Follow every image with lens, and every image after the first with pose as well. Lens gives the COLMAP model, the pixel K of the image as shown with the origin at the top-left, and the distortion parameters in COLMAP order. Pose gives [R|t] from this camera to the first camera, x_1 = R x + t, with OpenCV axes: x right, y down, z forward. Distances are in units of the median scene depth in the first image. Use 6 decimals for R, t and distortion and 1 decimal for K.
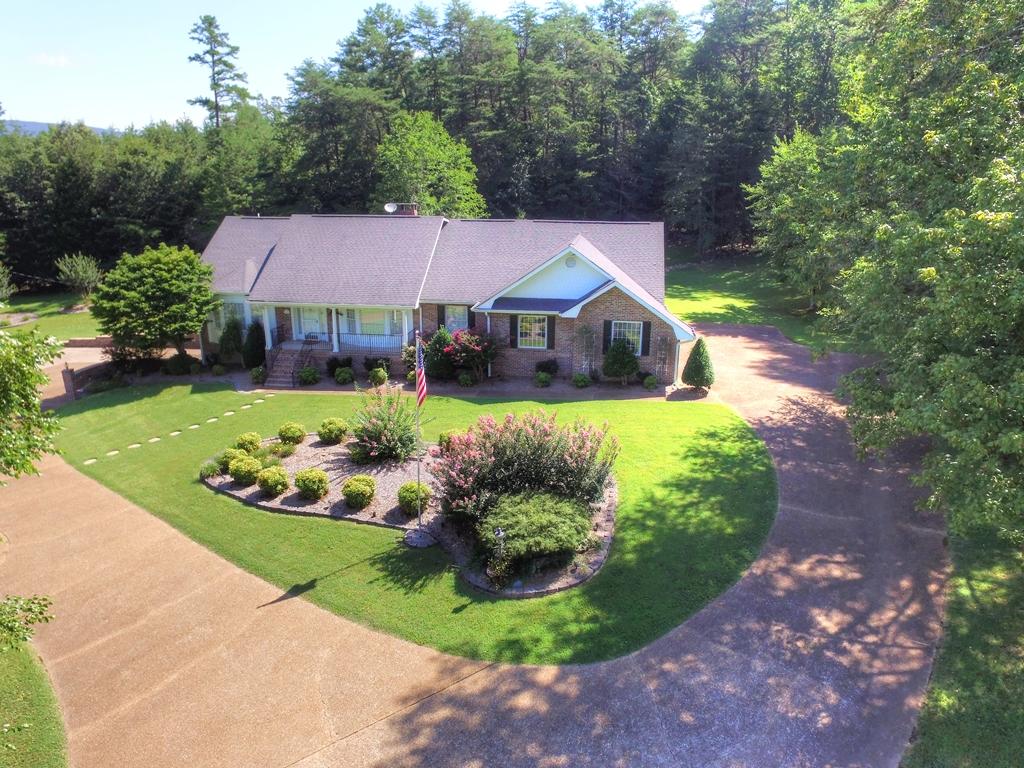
lens RADIAL K [[685.0, 0, 512.0], [0, 685.0, 384.0], [0, 0, 1]] dist [-0.133412, 0.116842]
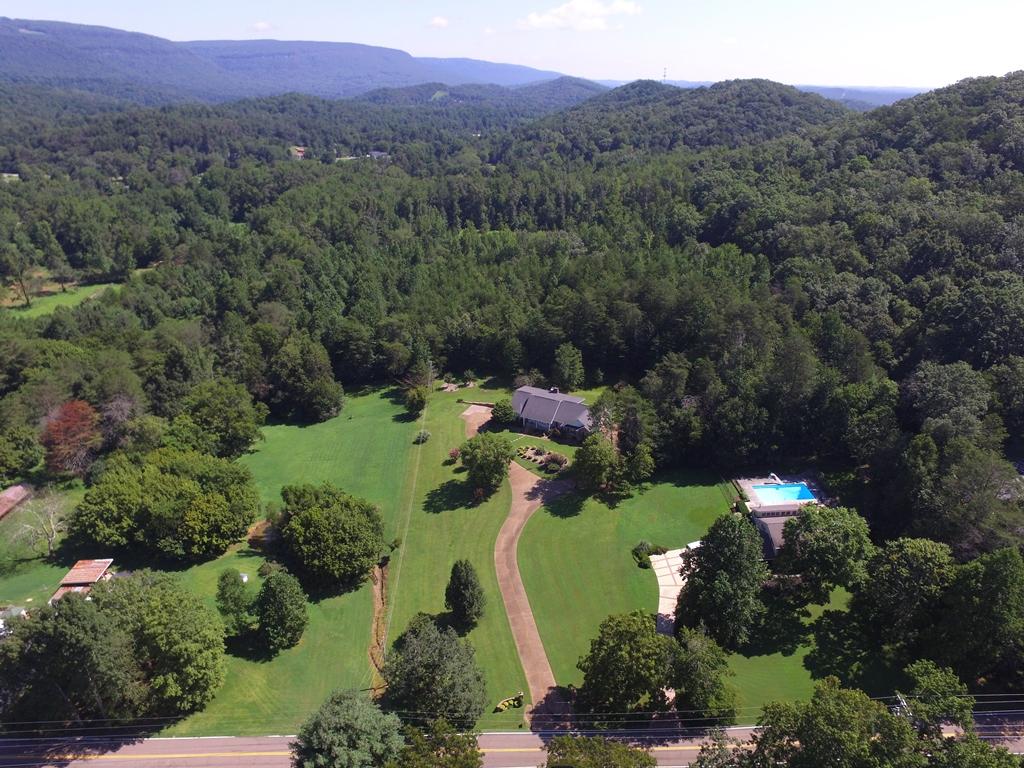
lens RADIAL K [[685.0, 0, 512.0], [0, 685.0, 384.0], [0, 0, 1]] dist [-0.133412, 0.116842]
pose [[0.948462, 0.129940, -0.289026, 0.708640], [-0.092285, 0.985792, 0.140351, -0.748647], [0.303157, -0.106445, 0.946977, -2.728684]]
